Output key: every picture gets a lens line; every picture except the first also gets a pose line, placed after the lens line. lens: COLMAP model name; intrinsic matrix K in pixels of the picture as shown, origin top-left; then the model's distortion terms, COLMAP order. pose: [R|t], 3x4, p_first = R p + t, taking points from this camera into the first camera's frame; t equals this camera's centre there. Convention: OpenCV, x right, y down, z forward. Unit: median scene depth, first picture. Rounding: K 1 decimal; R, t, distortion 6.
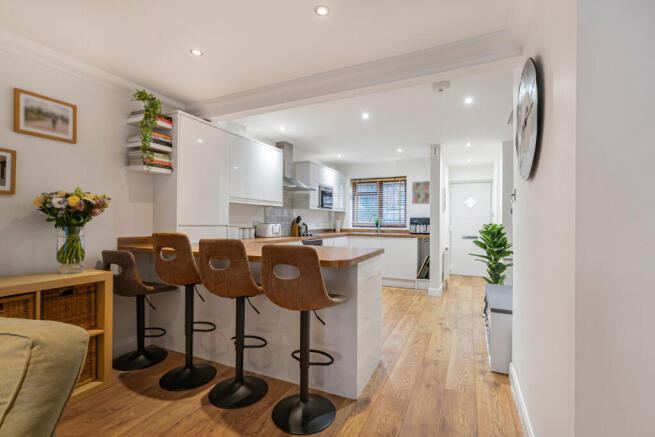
lens RADIAL K [[301.4, 0, 327.4], [0, 301.4, 221.4], [0, 0, 1]] dist [0.001243, 0.000345]
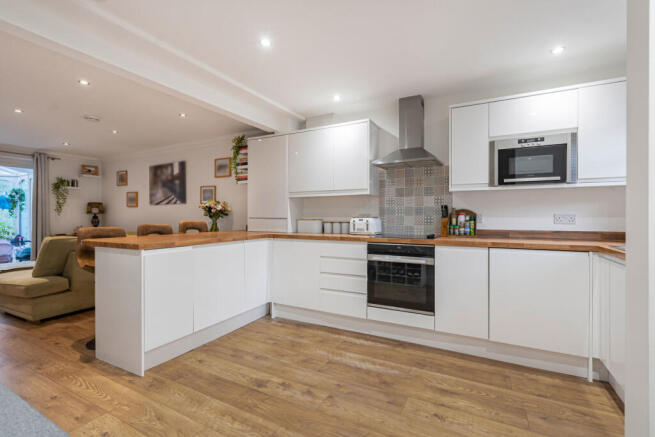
lens RADIAL K [[297.5, 0, 326.9], [0, 297.5, 216.9], [0, 0, 1]] dist [-0.000602, 0.000160]
pose [[-0.049392, -0.001558, -0.998778, 0.901024], [0.000856, 0.999998, -0.001603, 0.011748], [0.998779, -0.000934, -0.049390, 1.424580]]
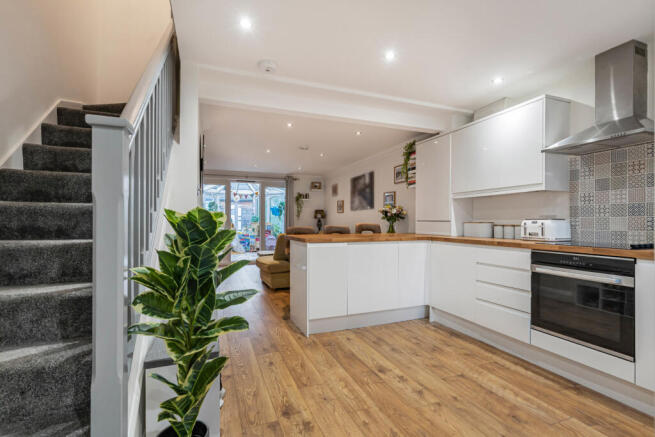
lens RADIAL K [[301.4, 0, 327.4], [0, 301.4, 221.4], [0, 0, 1]] dist [0.001243, 0.000345]
pose [[-0.686451, -0.005974, -0.727152, 0.871238], [-0.003768, 0.999982, -0.004659, 0.025593], [0.727166, -0.000458, -0.686461, 1.675453]]
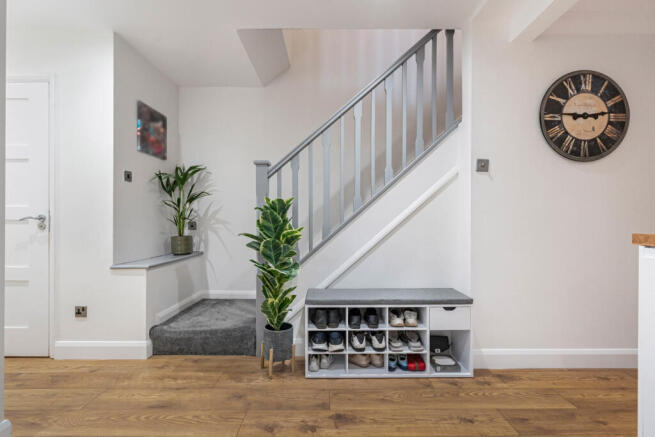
lens RADIAL K [[301.4, 0, 327.4], [0, 301.4, 221.4], [0, 0, 1]] dist [0.001243, 0.000345]
pose [[-0.433015, -0.006986, 0.901360, -0.012139], [-0.003717, 0.999975, 0.005964, 0.063617], [-0.901379, -0.000768, -0.433030, 1.439087]]
